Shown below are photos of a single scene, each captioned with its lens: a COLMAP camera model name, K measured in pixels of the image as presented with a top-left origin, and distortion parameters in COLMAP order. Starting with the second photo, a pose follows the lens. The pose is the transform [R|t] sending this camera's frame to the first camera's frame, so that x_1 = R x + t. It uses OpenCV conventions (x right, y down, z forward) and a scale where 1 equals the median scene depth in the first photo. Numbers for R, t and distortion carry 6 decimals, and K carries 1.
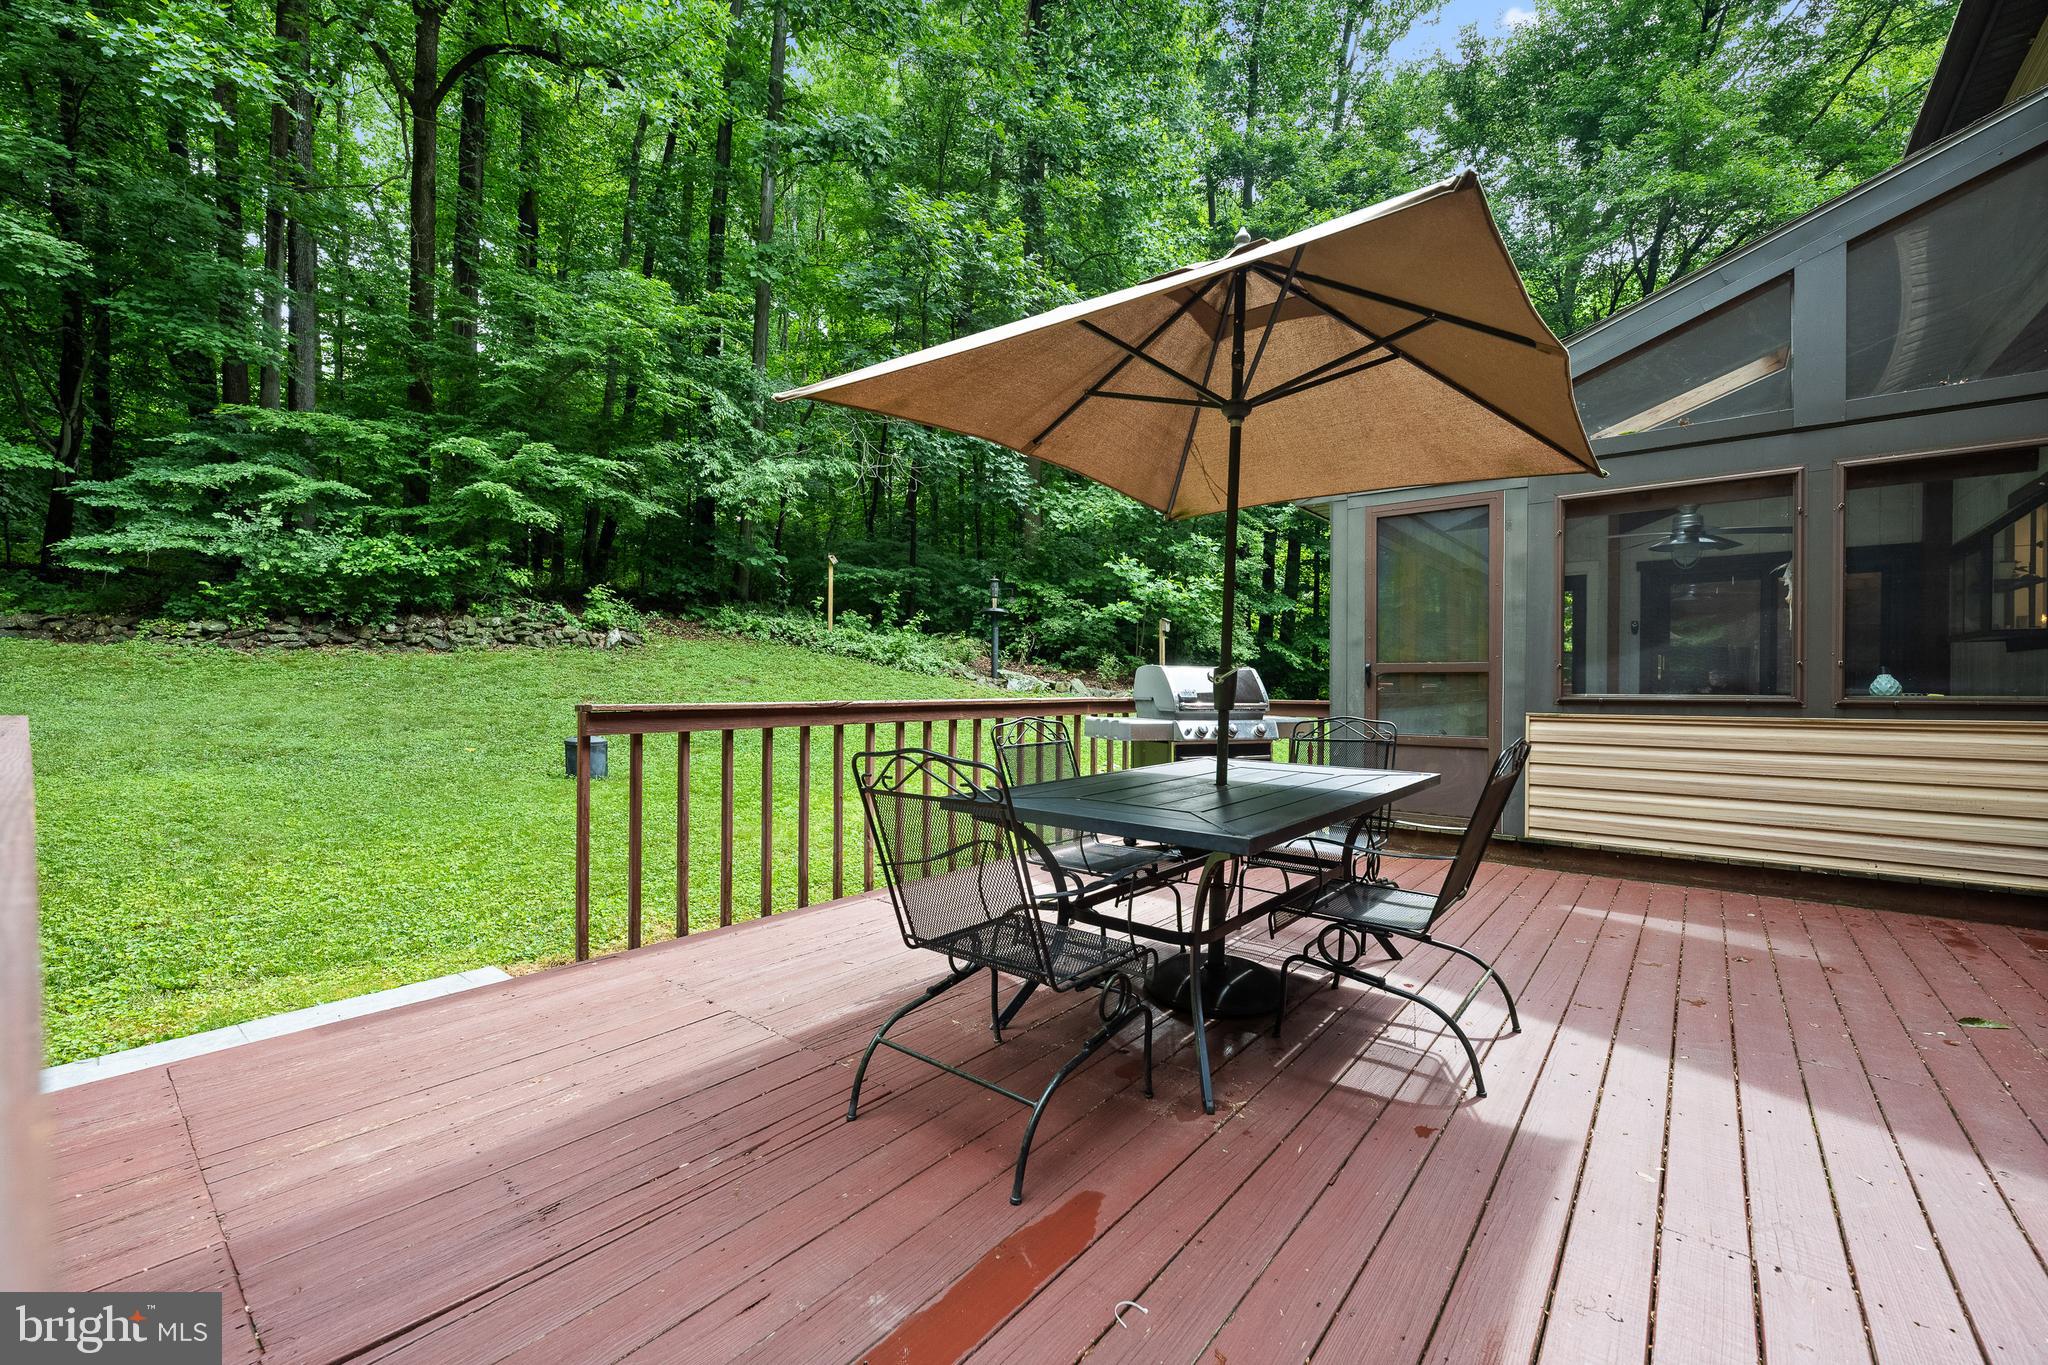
lens RADIAL K [[821.1, 0, 1023.5], [0, 821.1, 682.9], [0, 0, 1]] dist [-0.007303, -0.000185]
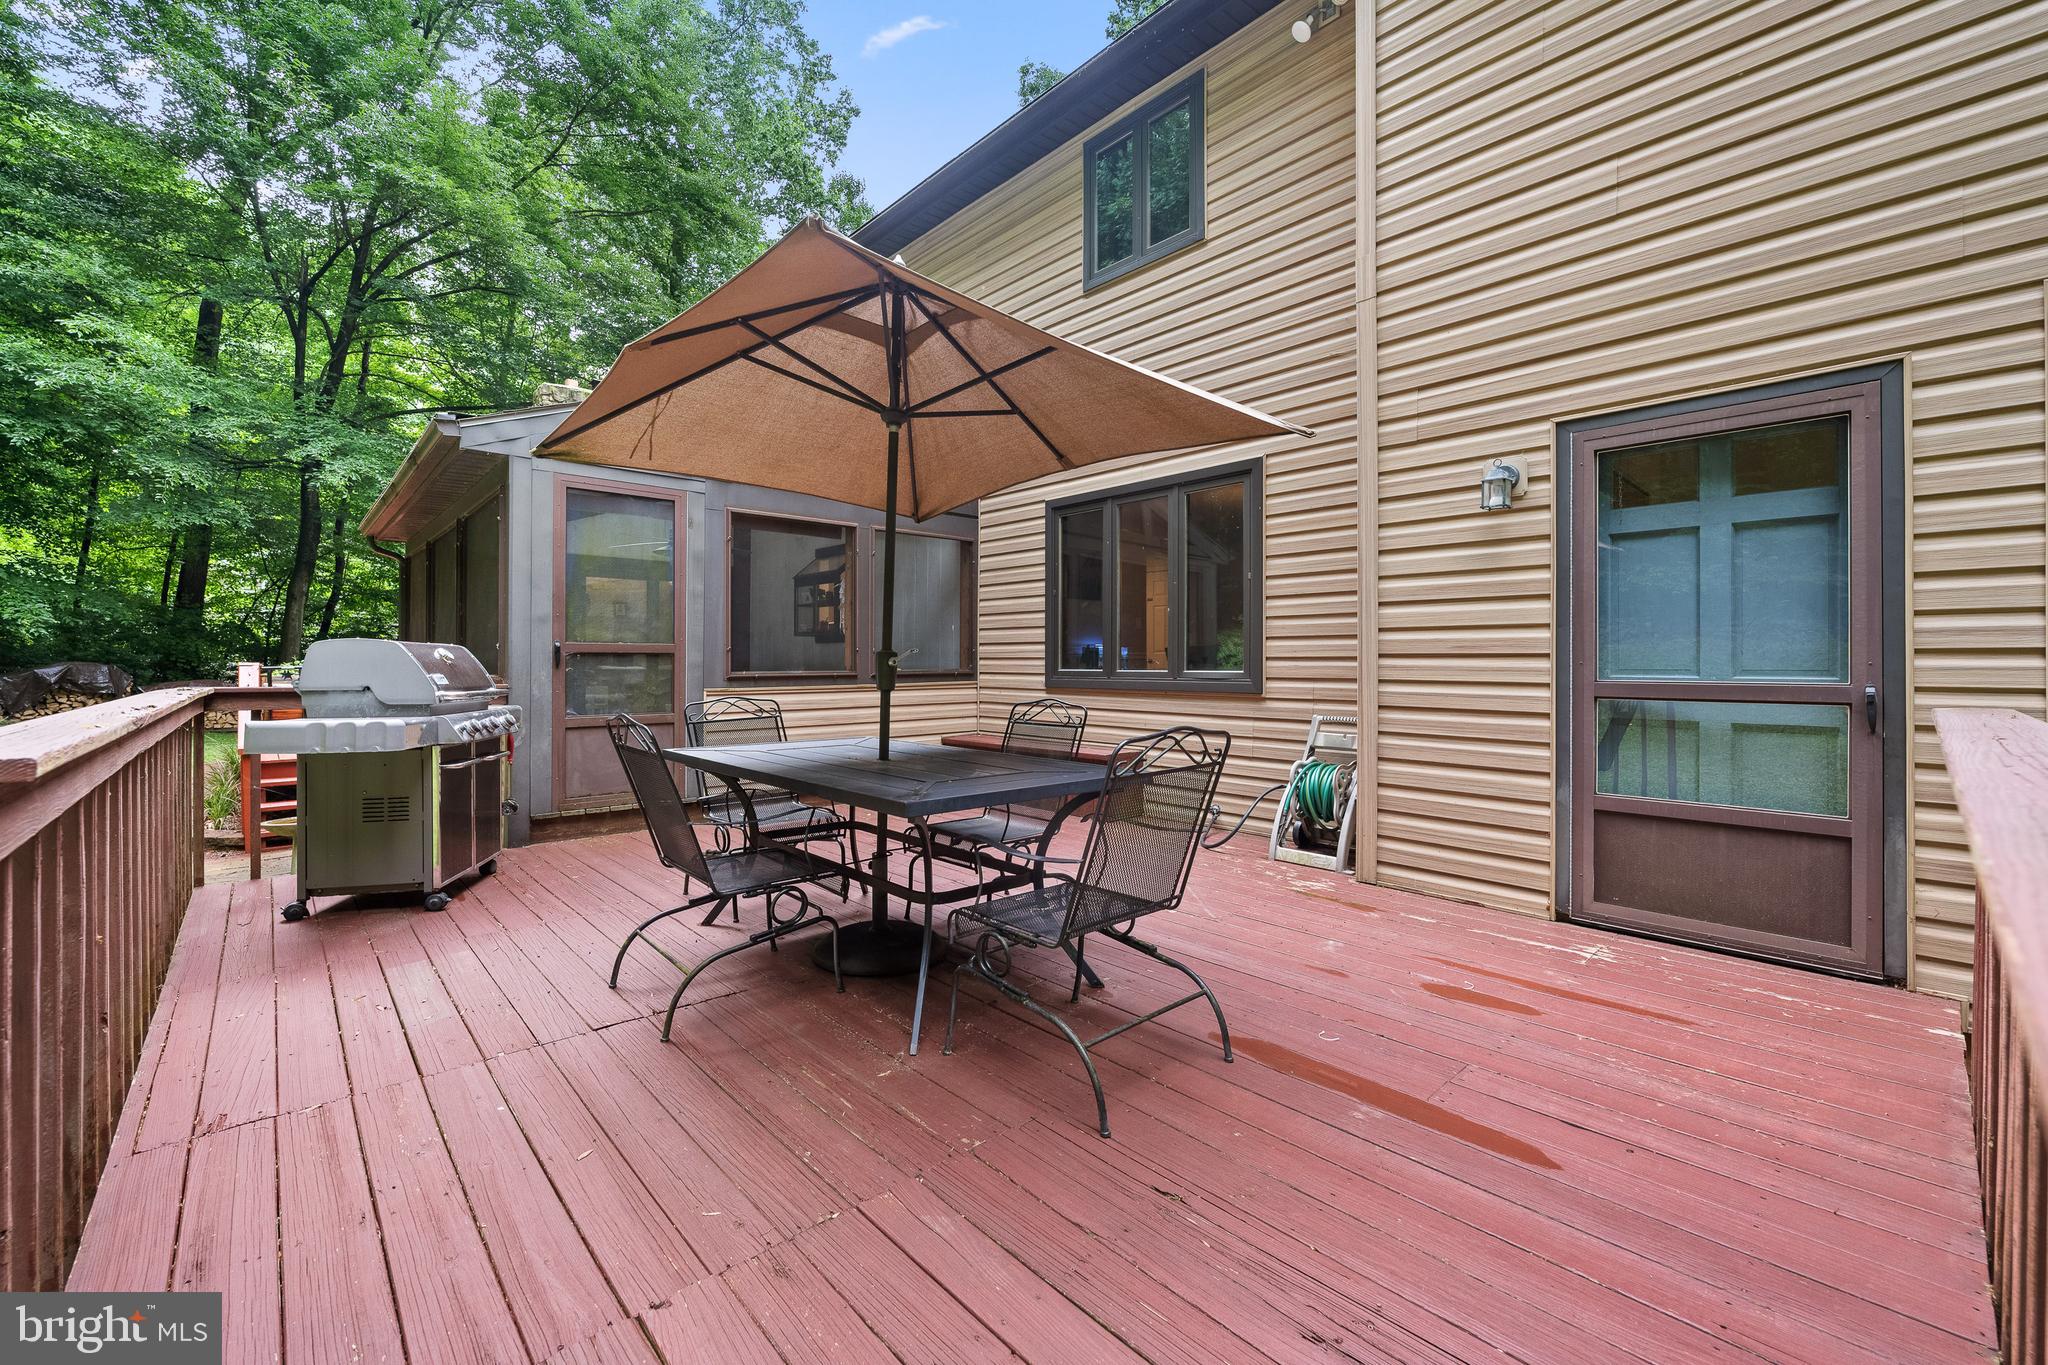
lens RADIAL K [[821.1, 0, 1021.8], [0, 821.1, 669.4], [0, 0, 1]] dist [-0.007303, -0.000185]
pose [[0.139691, -0.011650, 0.990127, -0.467061], [0.000002, 0.999931, 0.011765, -0.004745], [-0.990195, -0.001642, 0.139682, 0.394895]]
